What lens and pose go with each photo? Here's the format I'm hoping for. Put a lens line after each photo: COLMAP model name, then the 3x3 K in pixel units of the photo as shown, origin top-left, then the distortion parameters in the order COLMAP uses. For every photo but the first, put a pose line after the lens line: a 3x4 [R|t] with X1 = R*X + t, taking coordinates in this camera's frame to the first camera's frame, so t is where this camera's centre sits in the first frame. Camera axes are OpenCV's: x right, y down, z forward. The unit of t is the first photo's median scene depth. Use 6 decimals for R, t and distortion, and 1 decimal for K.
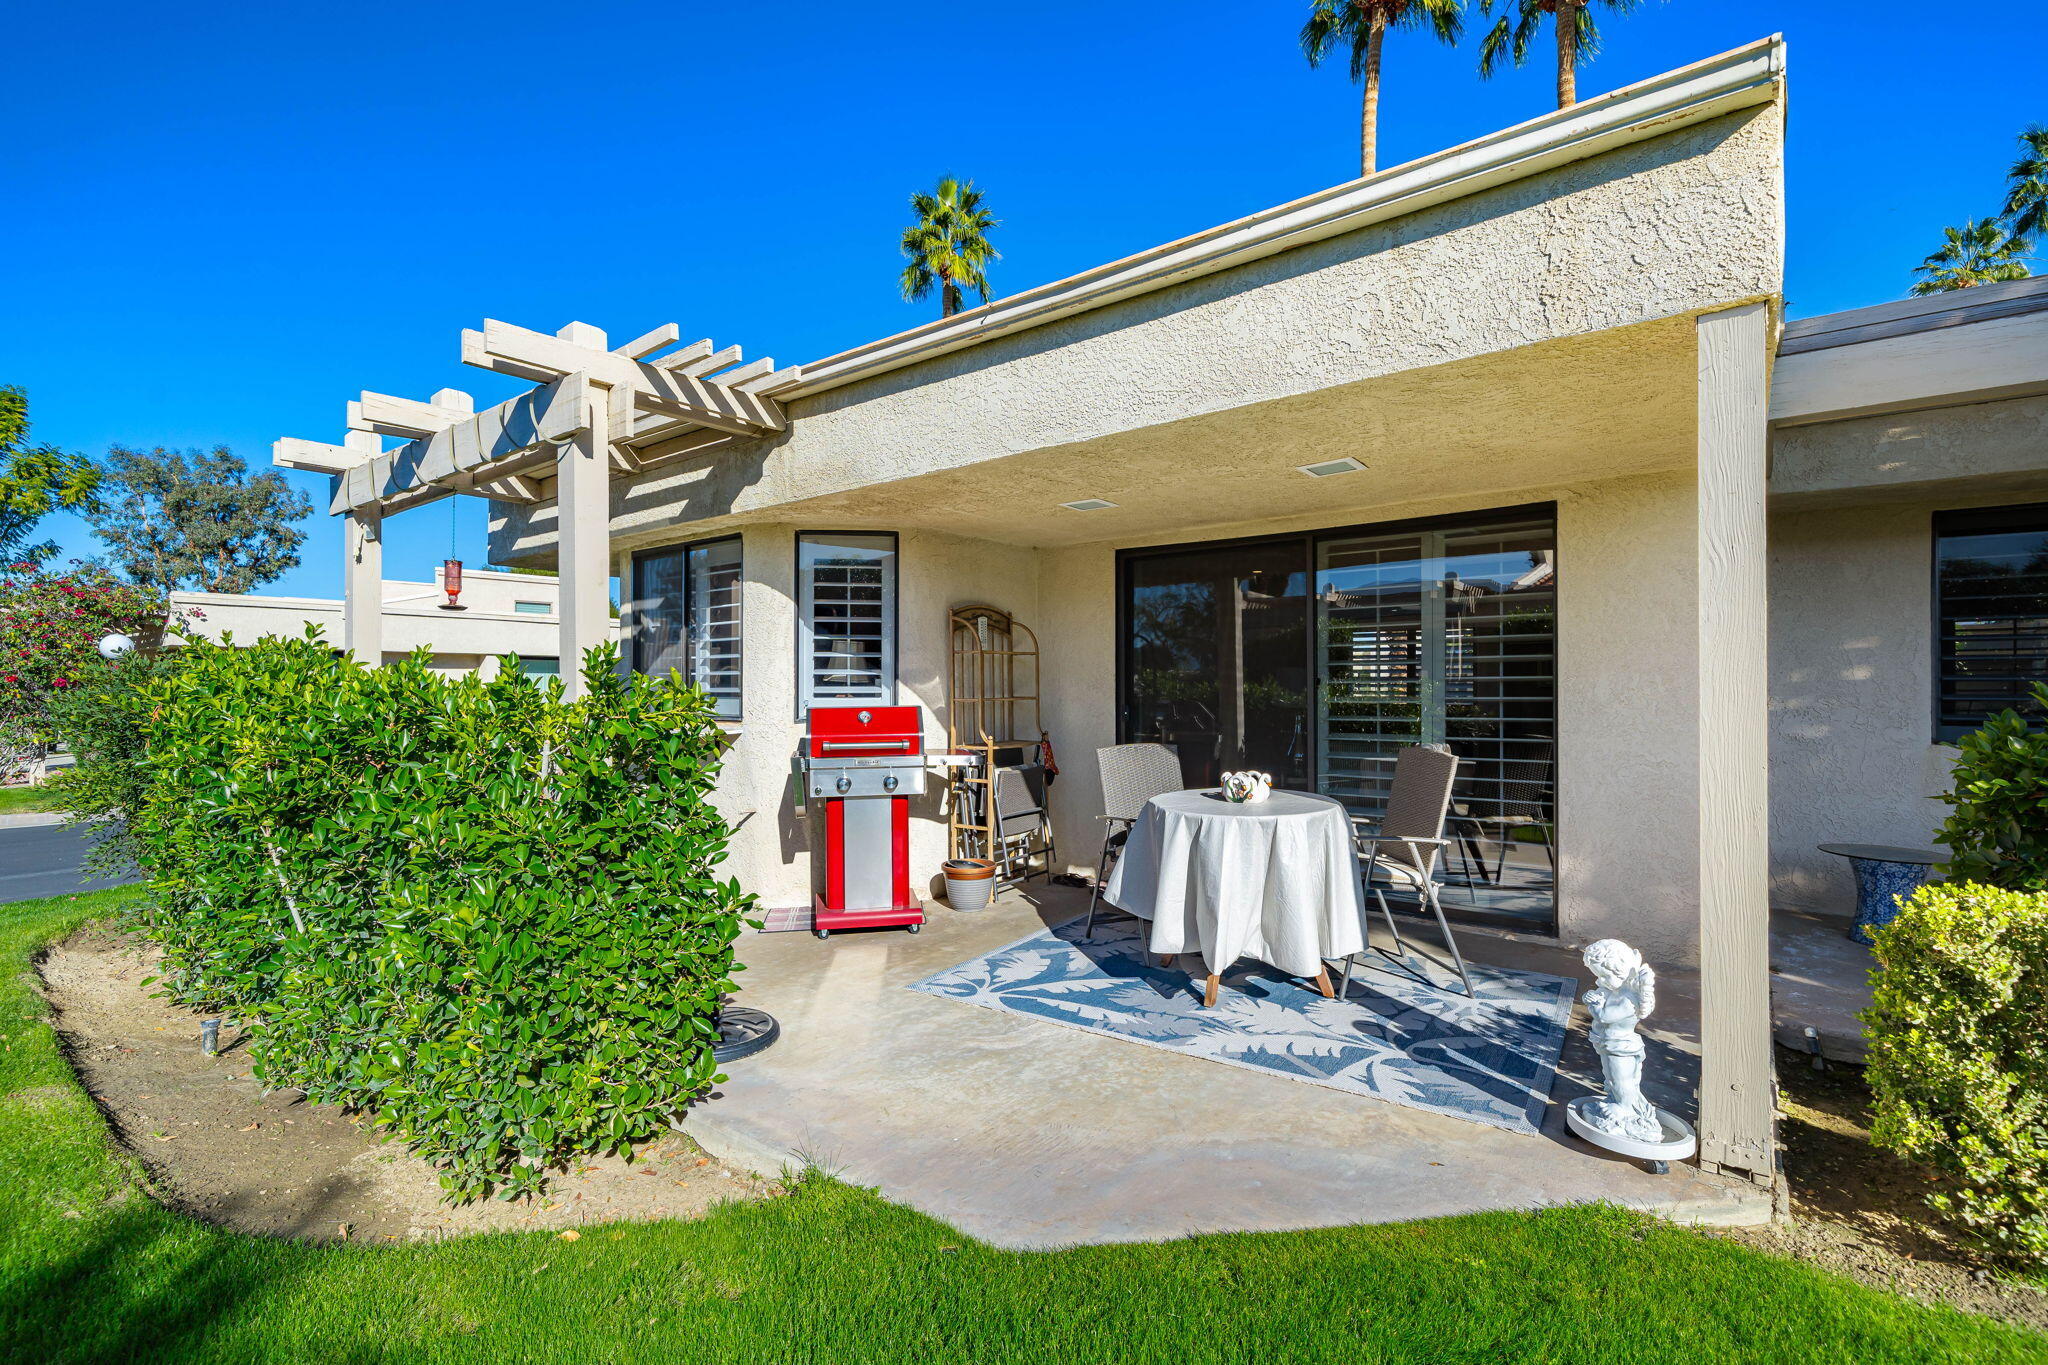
lens RADIAL K [[932.3, 0, 1012.6], [0, 932.3, 685.2], [0, 0, 1]] dist [0.000635, 0.000191]
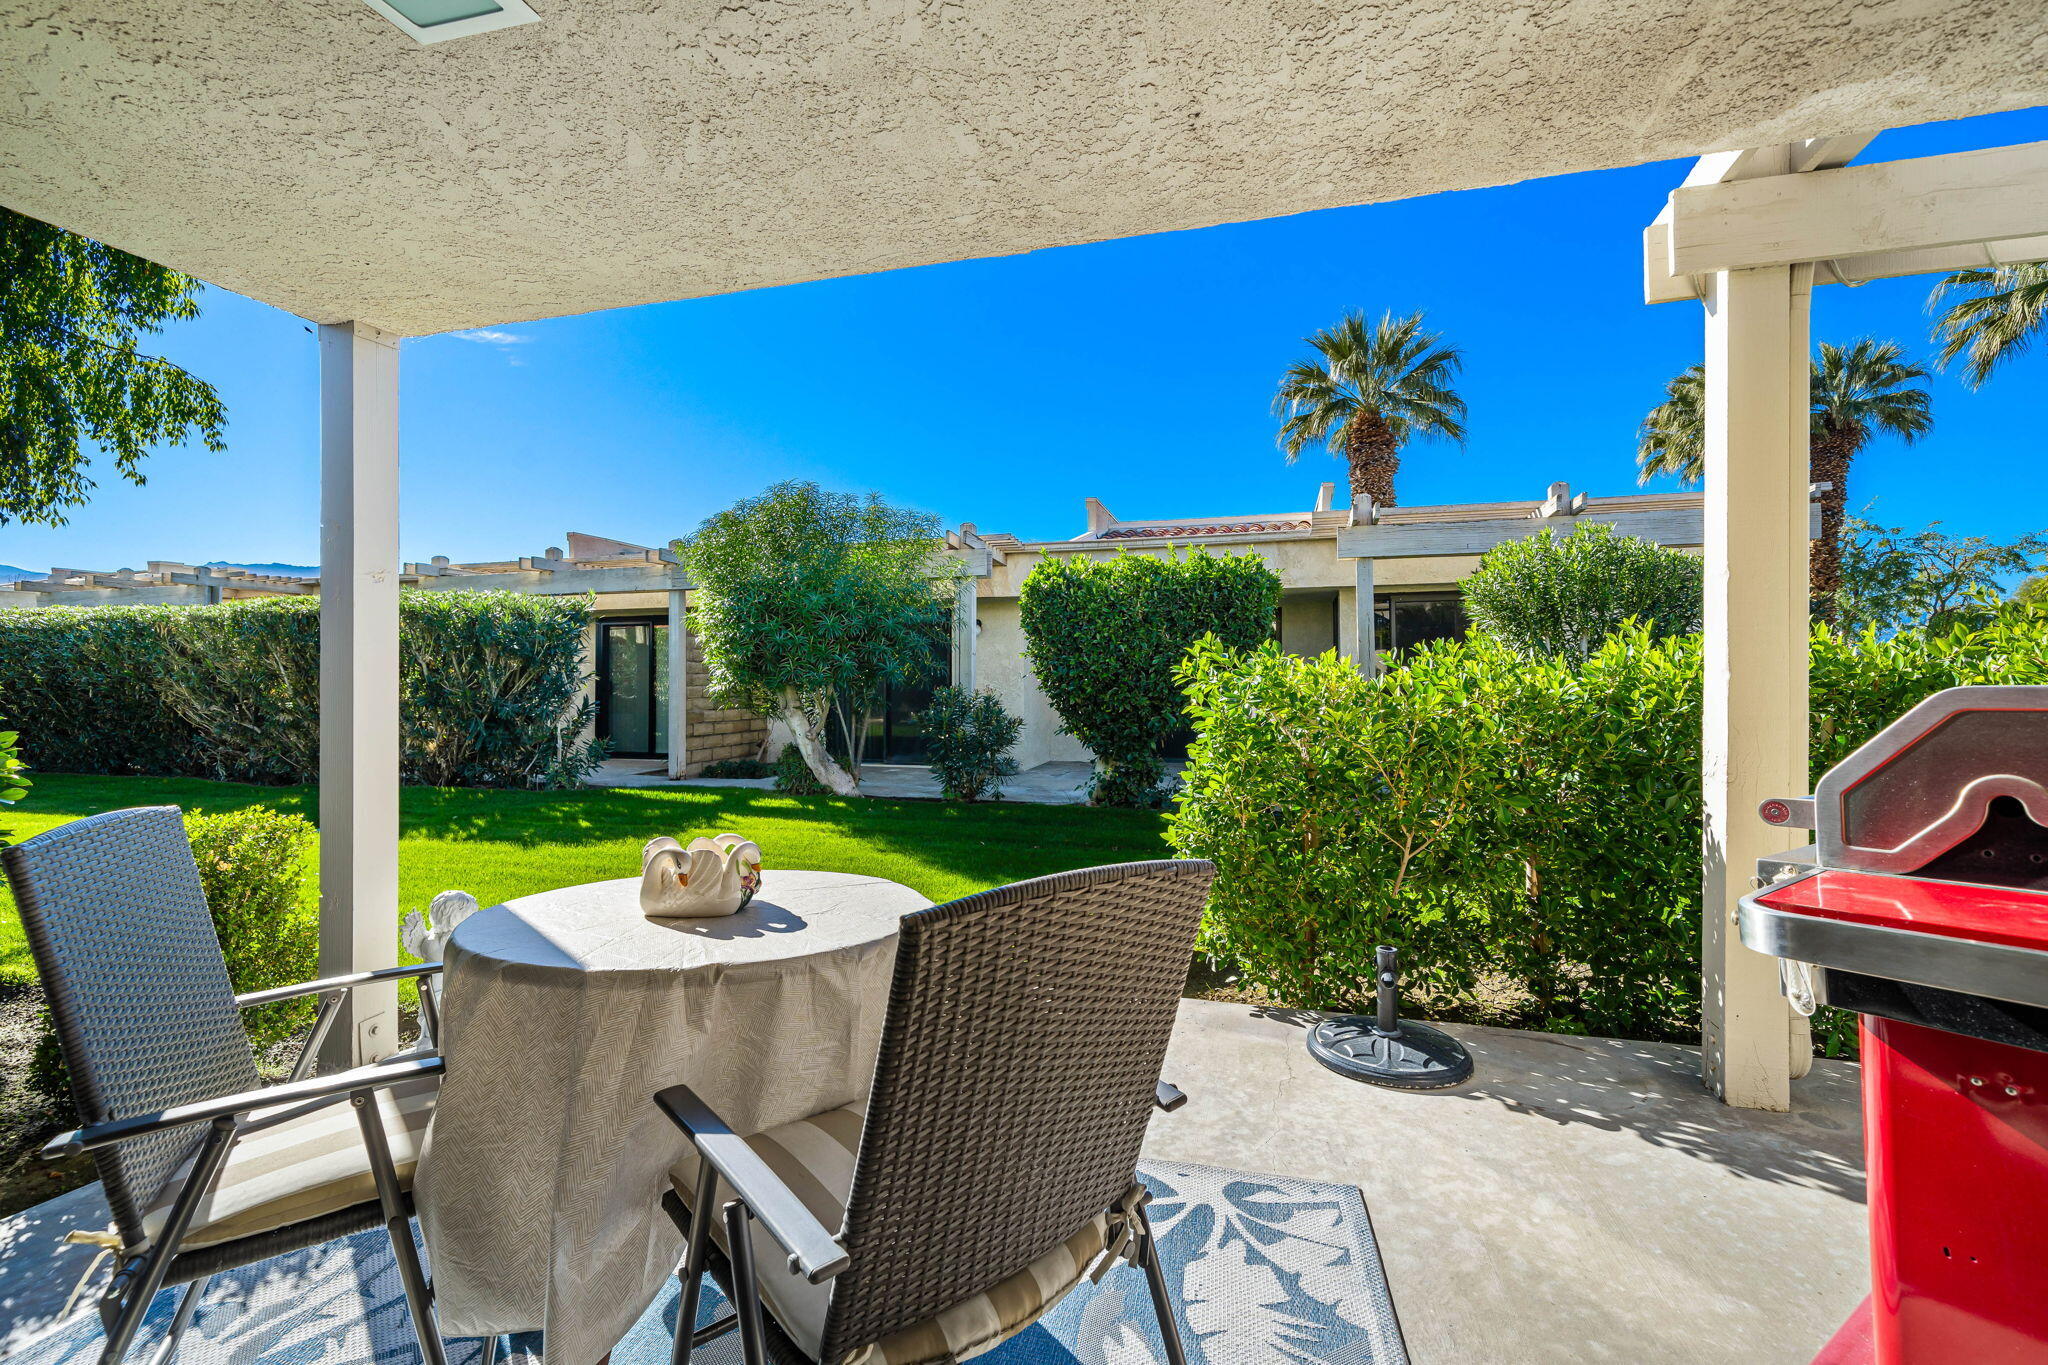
lens RADIAL K [[895.9, 0, 1023.8], [0, 895.9, 677.7], [0, 0, 1]] dist [0.001300, -0.000244]
pose [[-0.924480, 0.004052, -0.381209, 0.148954], [0.002282, 0.999984, 0.005093, 0.009764], [0.381224, 0.003839, -0.924475, 0.782727]]
